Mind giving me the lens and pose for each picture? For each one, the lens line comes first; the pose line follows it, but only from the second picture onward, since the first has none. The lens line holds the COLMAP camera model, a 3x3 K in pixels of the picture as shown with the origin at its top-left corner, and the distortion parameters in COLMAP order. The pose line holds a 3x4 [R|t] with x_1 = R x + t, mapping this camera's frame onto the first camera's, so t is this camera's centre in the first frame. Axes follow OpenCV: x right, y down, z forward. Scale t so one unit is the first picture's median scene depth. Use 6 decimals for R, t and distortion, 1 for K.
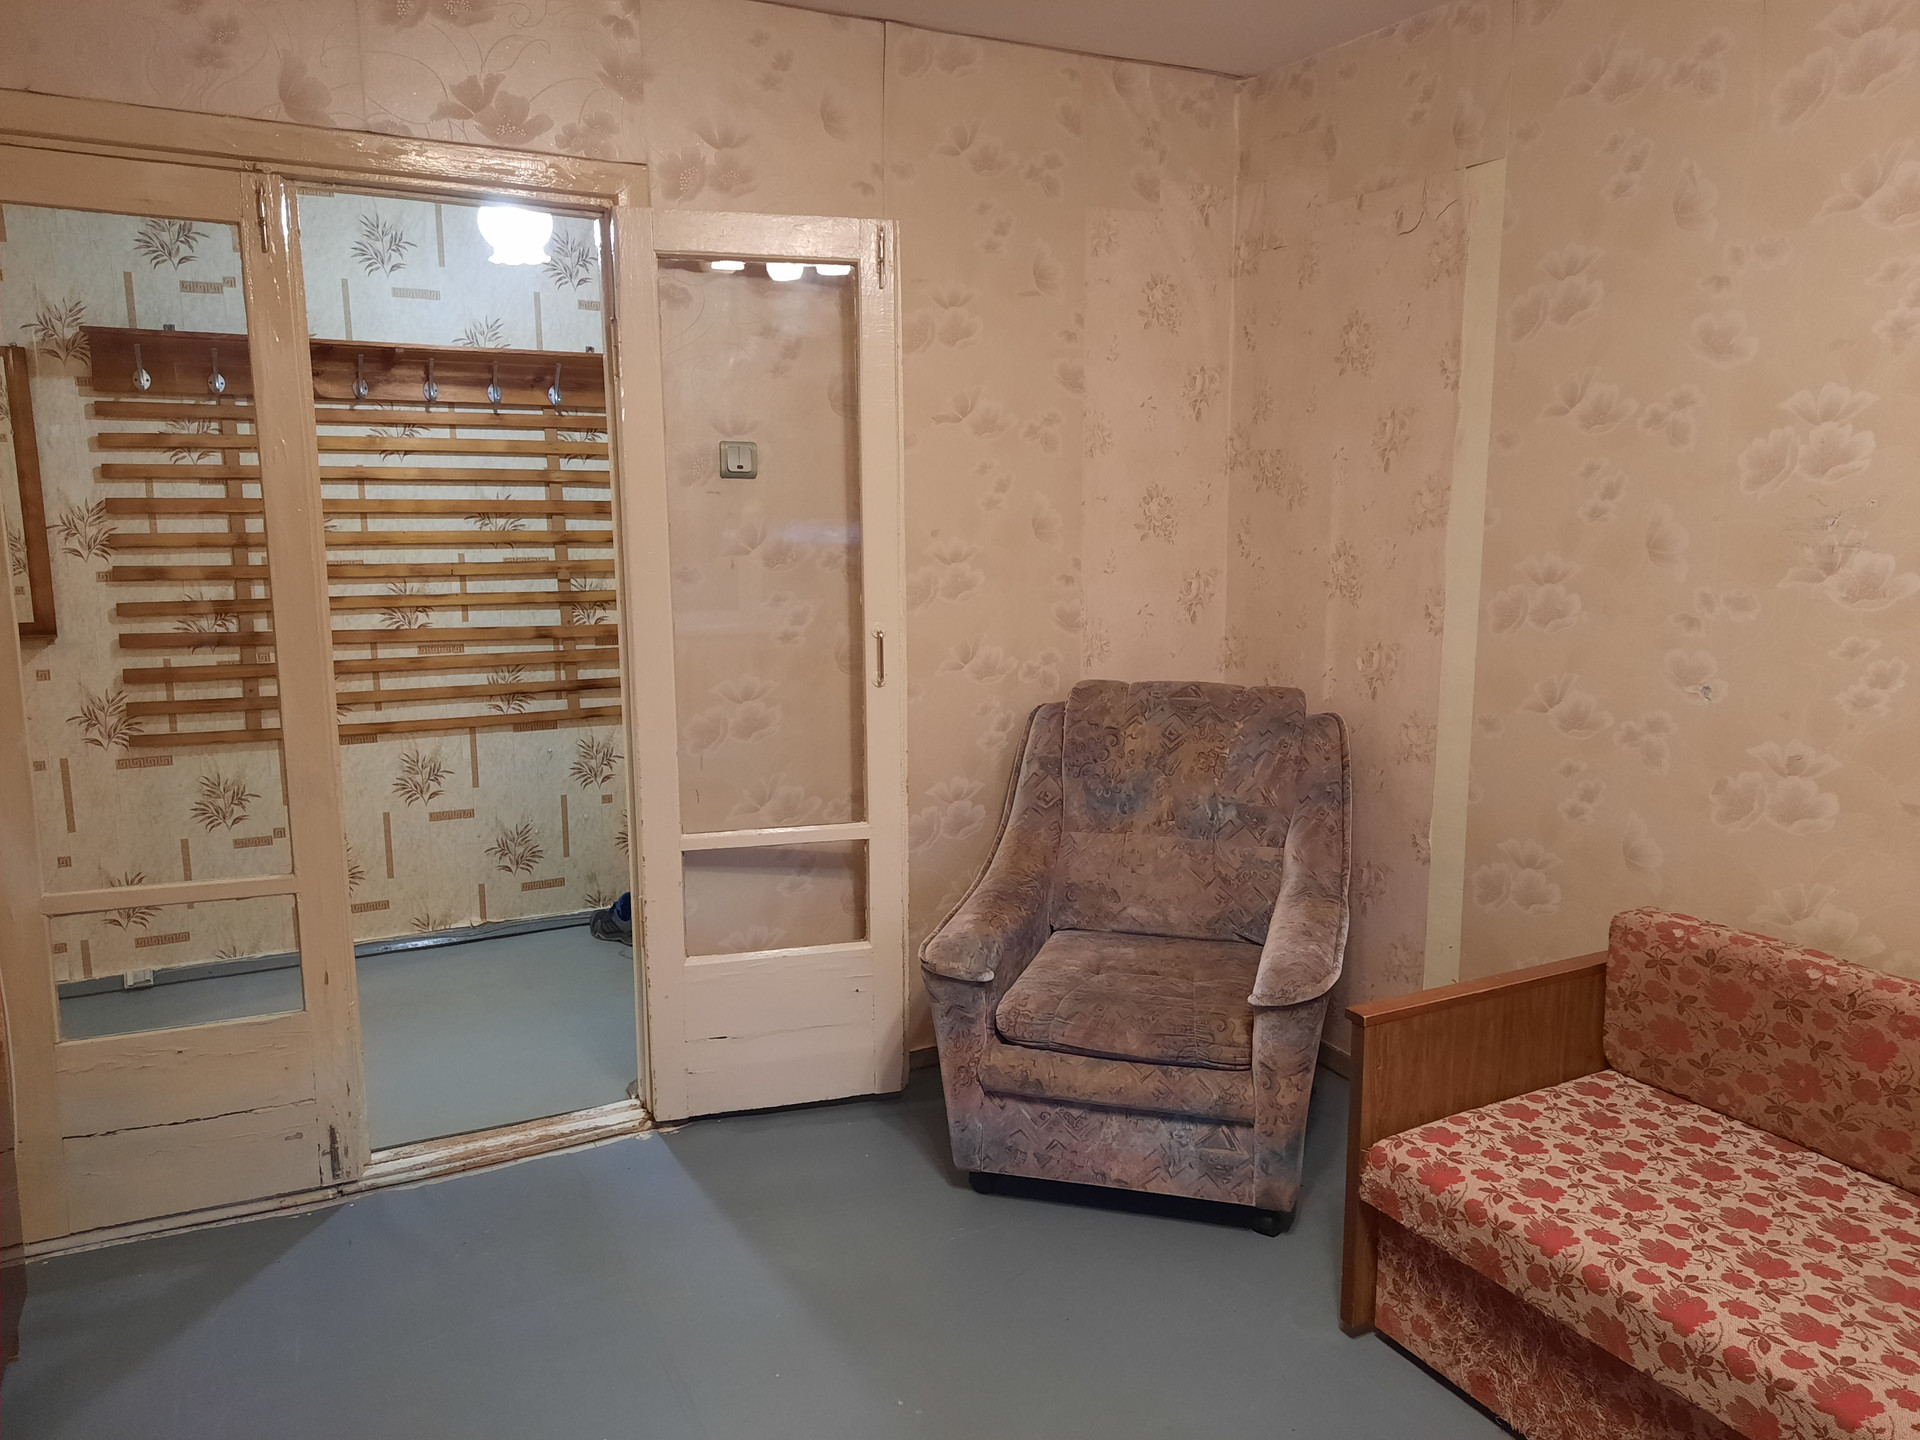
lens RADIAL K [[1411.7, 0, 990.1], [0, 1411.7, 723.2], [0, 0, 1]] dist [0.069975, -0.065456]
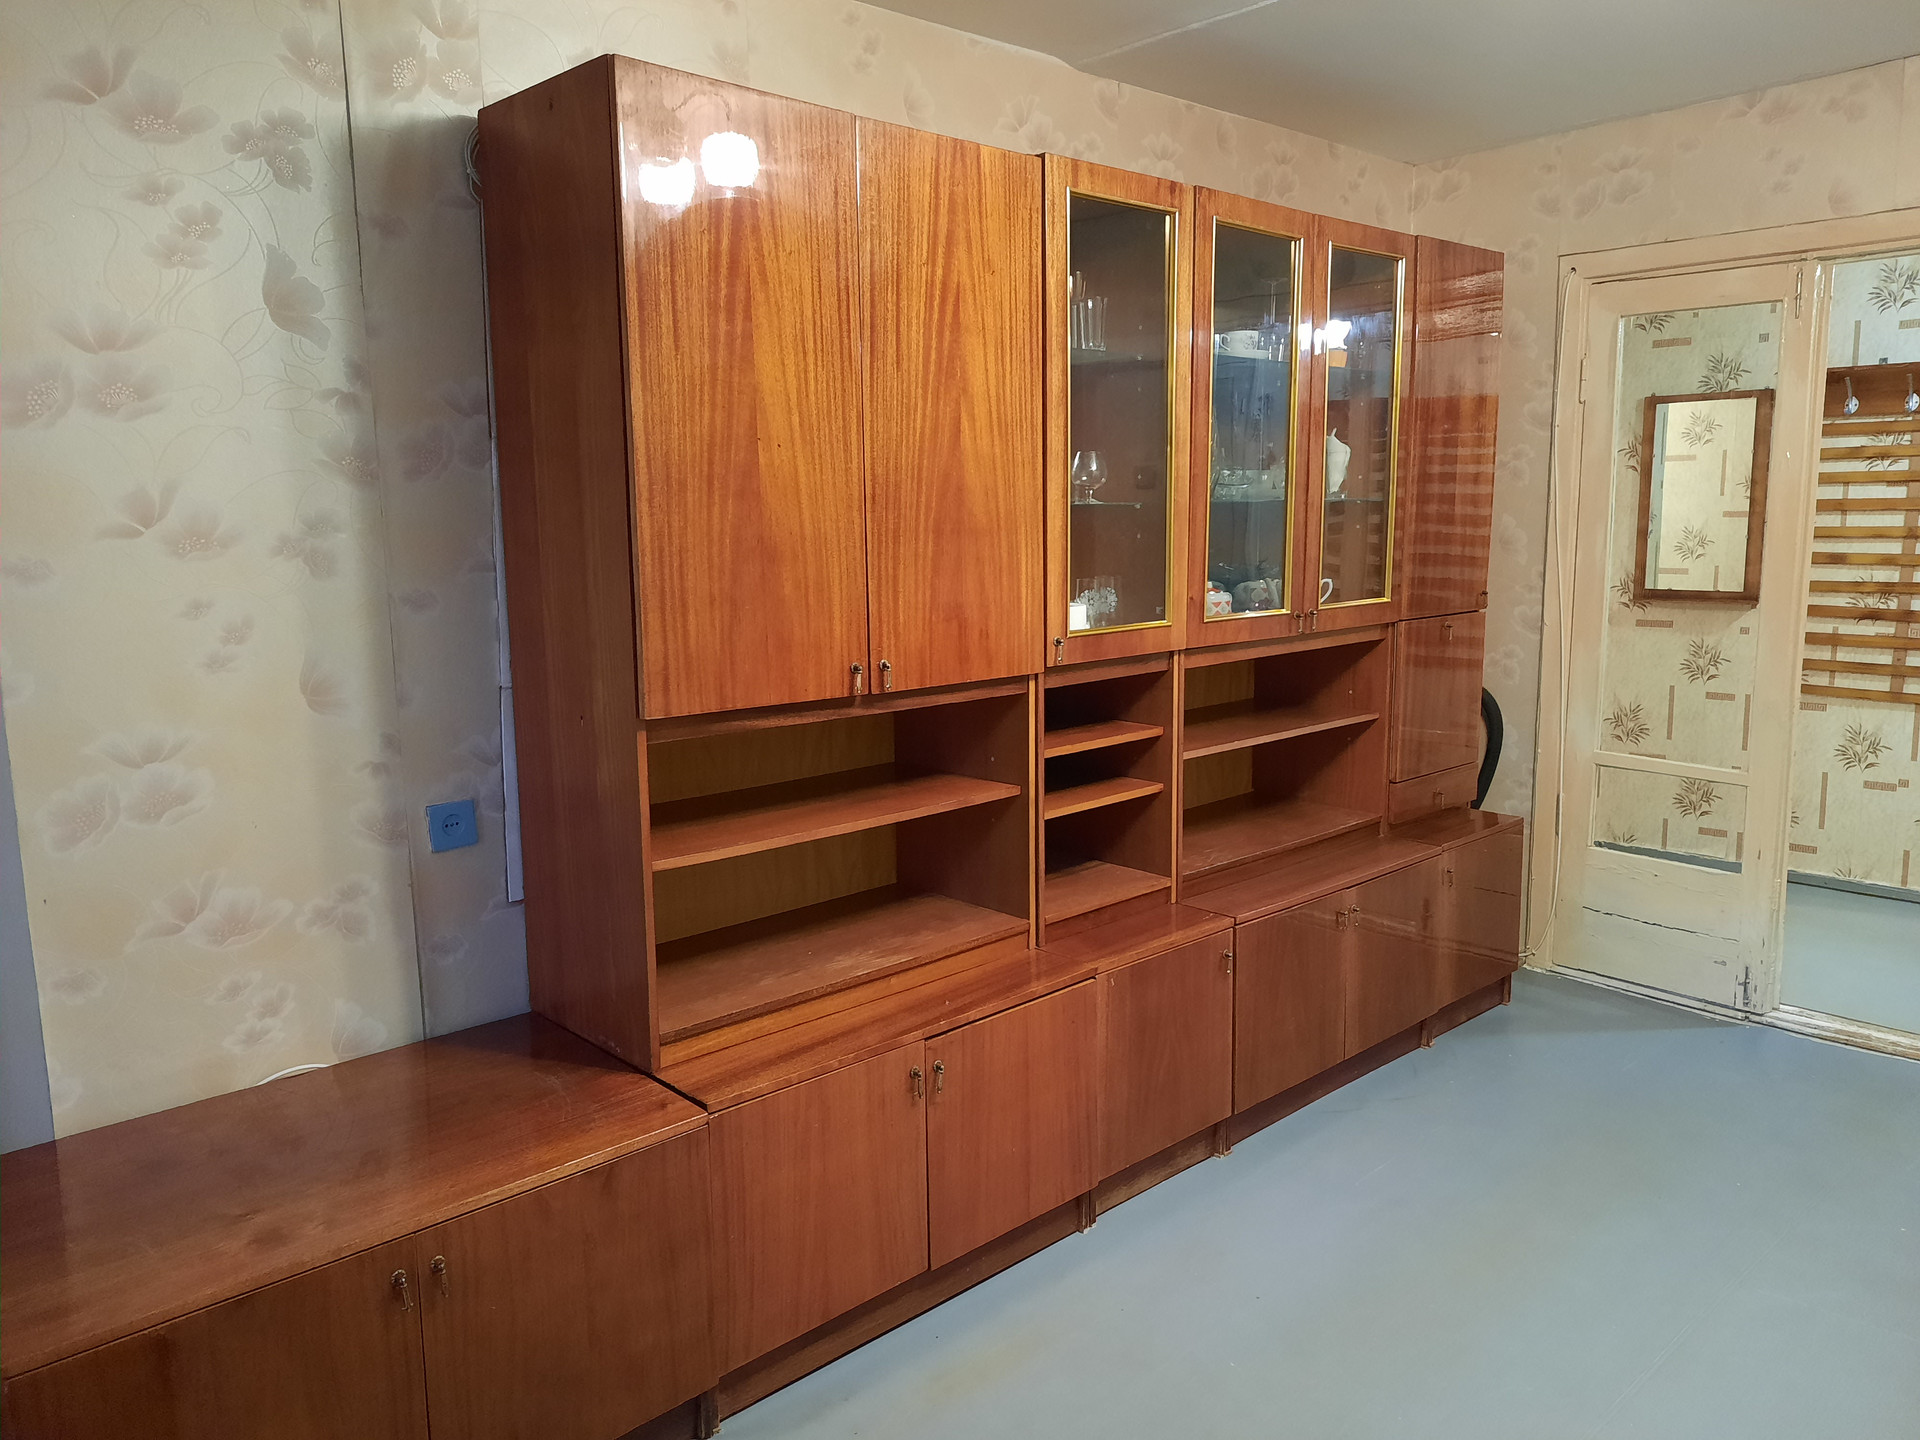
lens RADIAL K [[1411.7, 0, 990.1], [0, 1411.7, 723.2], [0, 0, 1]] dist [0.069975, -0.065456]
pose [[0.294235, 0.140354, -0.945371, 0.405954], [-0.142882, 0.984501, 0.101693, 0.016352], [0.944992, 0.105155, 0.309729, -0.077446]]
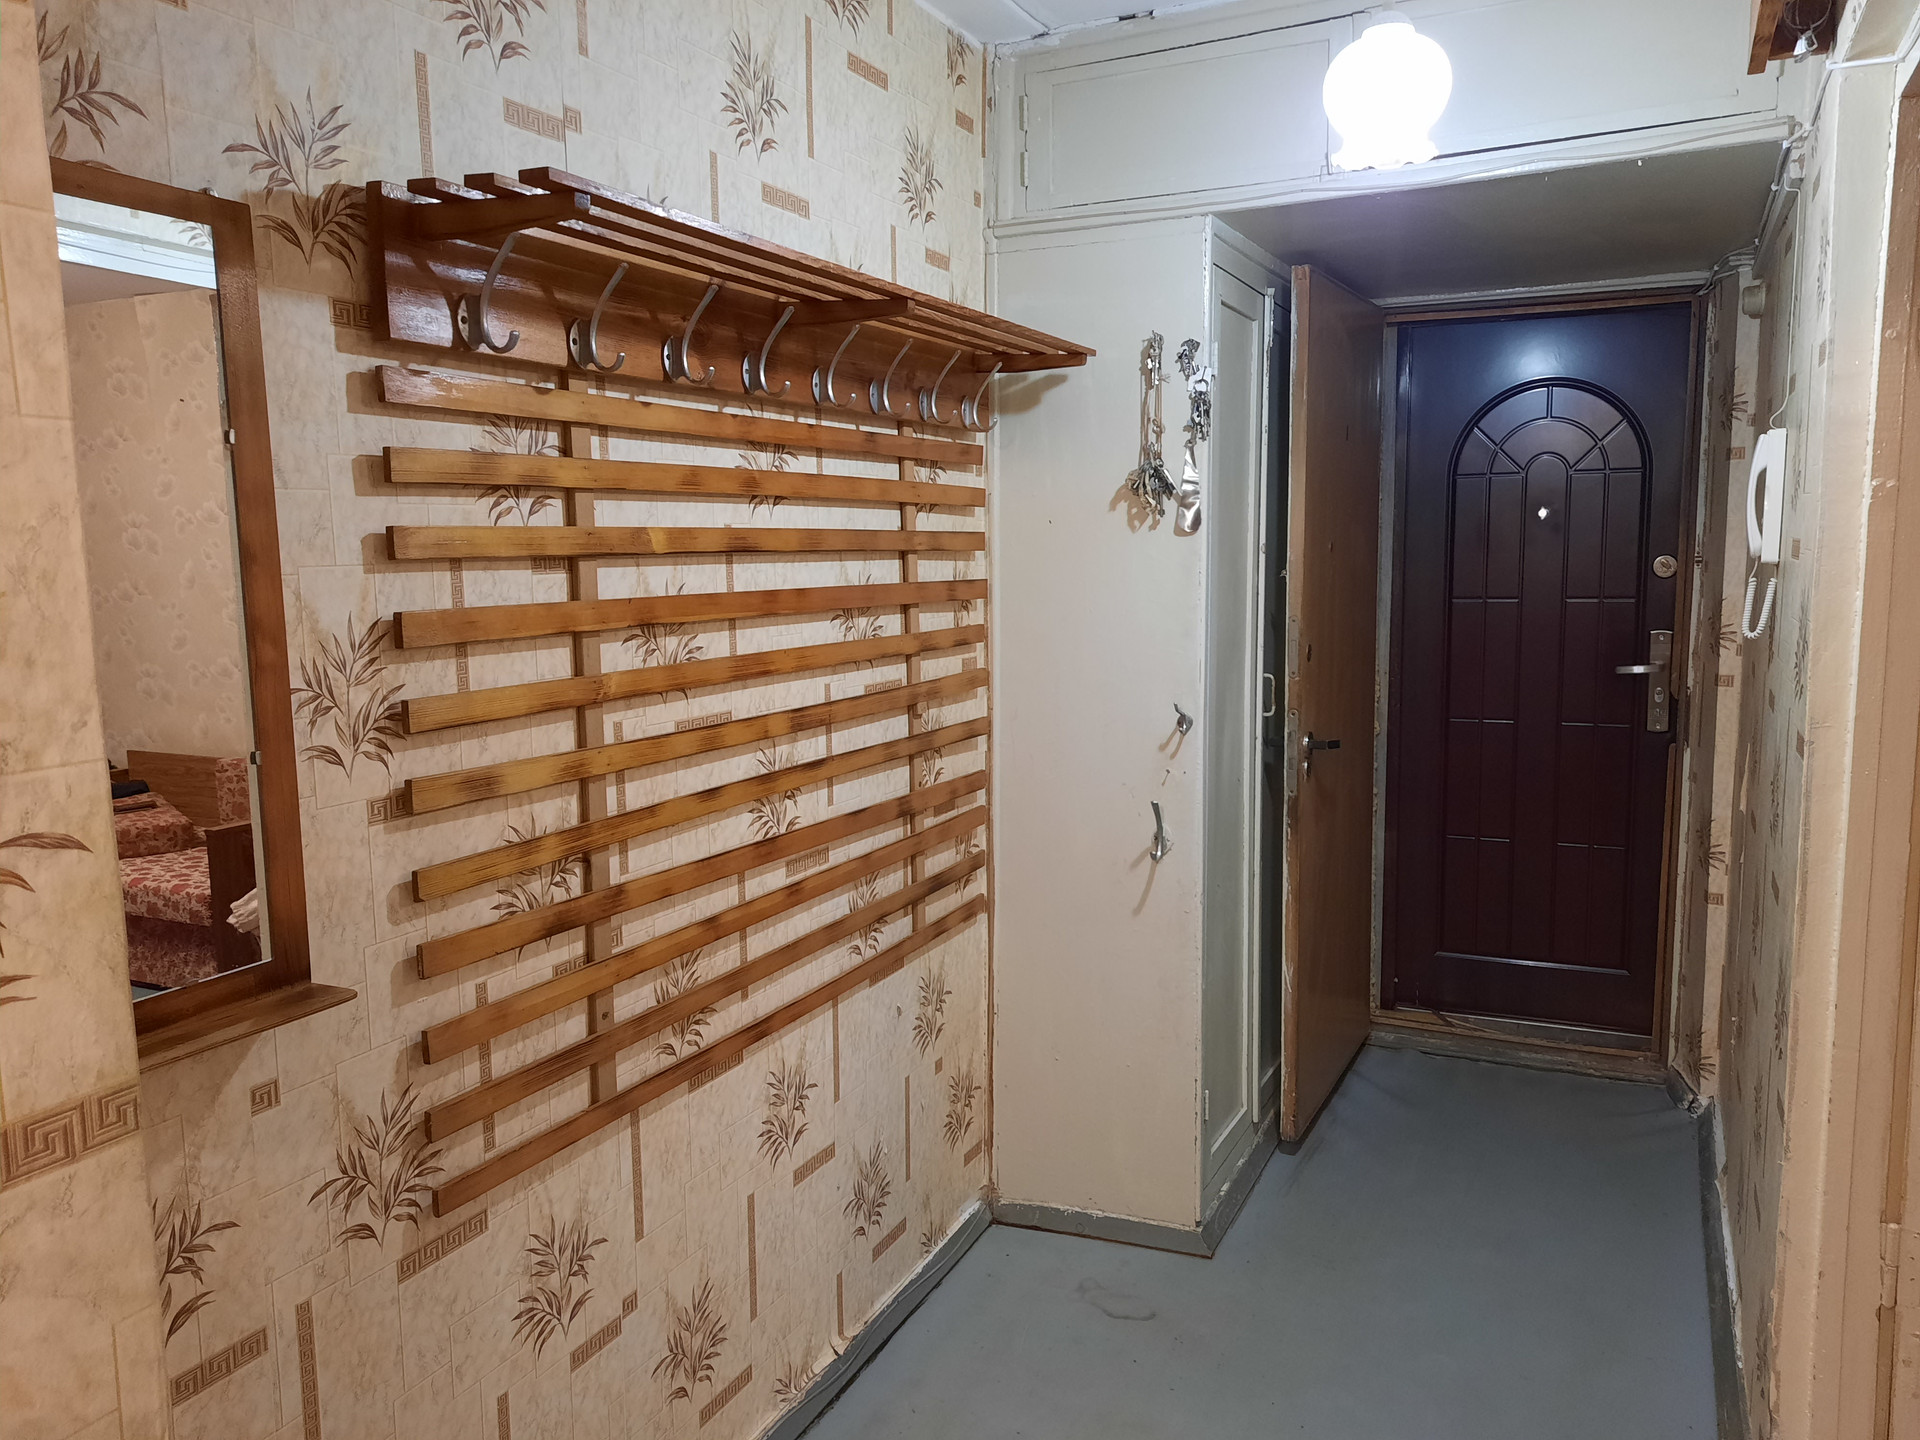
lens RADIAL K [[1432.1, 0, 1013.8], [0, 1432.1, 739.0], [0, 0, 1]] dist [0.084925, -0.129802]
pose [[0.768548, -0.100607, 0.631832, -0.716941], [0.119644, 0.992738, 0.012542, -0.103439], [-0.628506, 0.065956, 0.775004, 0.567504]]
